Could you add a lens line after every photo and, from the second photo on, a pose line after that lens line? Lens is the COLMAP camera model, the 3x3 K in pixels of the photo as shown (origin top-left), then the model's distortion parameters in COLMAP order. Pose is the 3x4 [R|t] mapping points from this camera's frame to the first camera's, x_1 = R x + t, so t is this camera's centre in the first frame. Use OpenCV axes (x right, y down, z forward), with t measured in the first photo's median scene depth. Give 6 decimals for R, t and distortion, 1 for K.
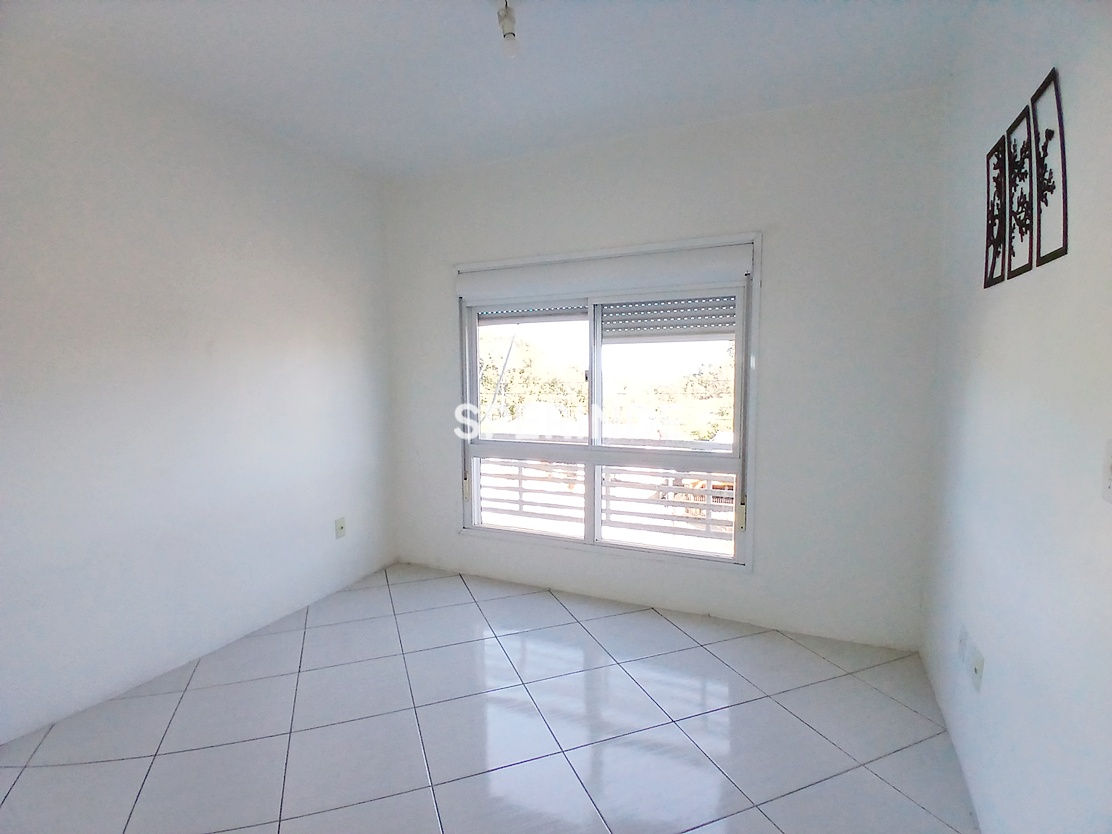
lens RADIAL K [[546.4, 0, 552.1], [0, 546.4, 419.9], [0, 0, 1]] dist [0.003879, -0.043383]
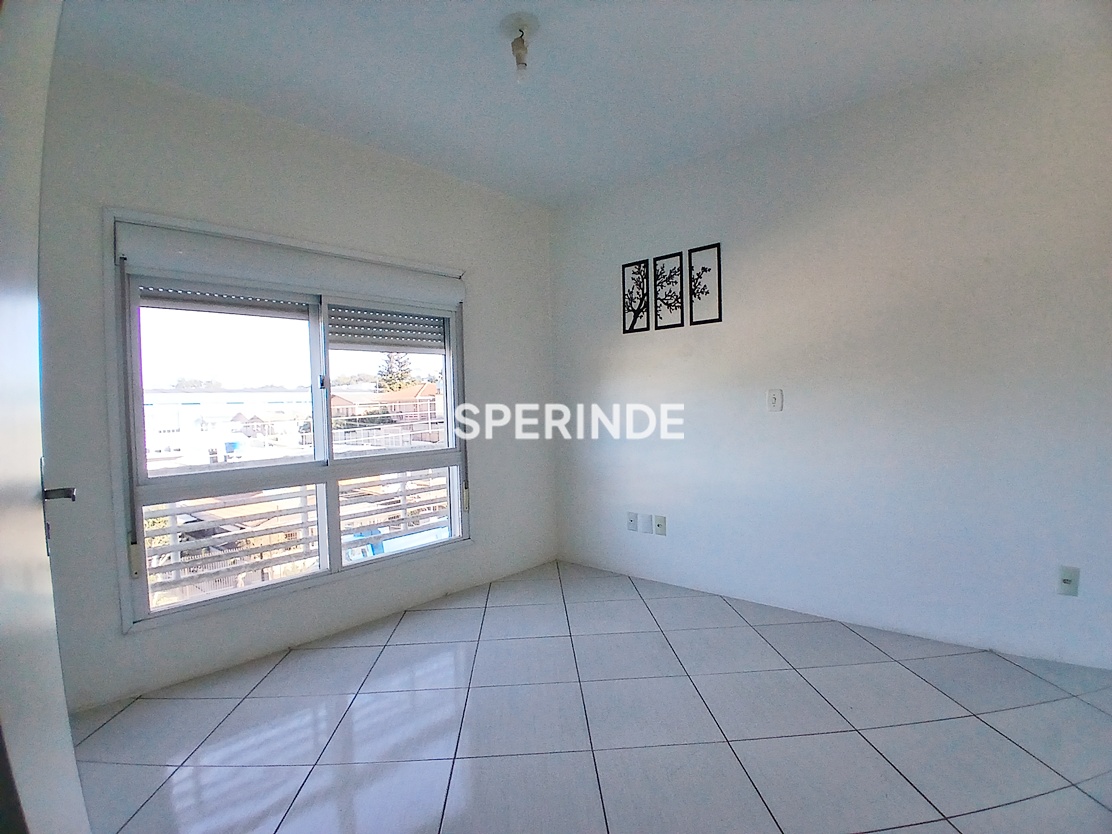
lens RADIAL K [[546.4, 0, 552.1], [0, 546.4, 419.9], [0, 0, 1]] dist [0.003879, -0.043383]
pose [[0.319313, -0.029453, 0.947191, -0.786330], [0.110561, 0.993849, -0.006368, 0.032758], [-0.941178, 0.106756, 0.320606, 0.441685]]
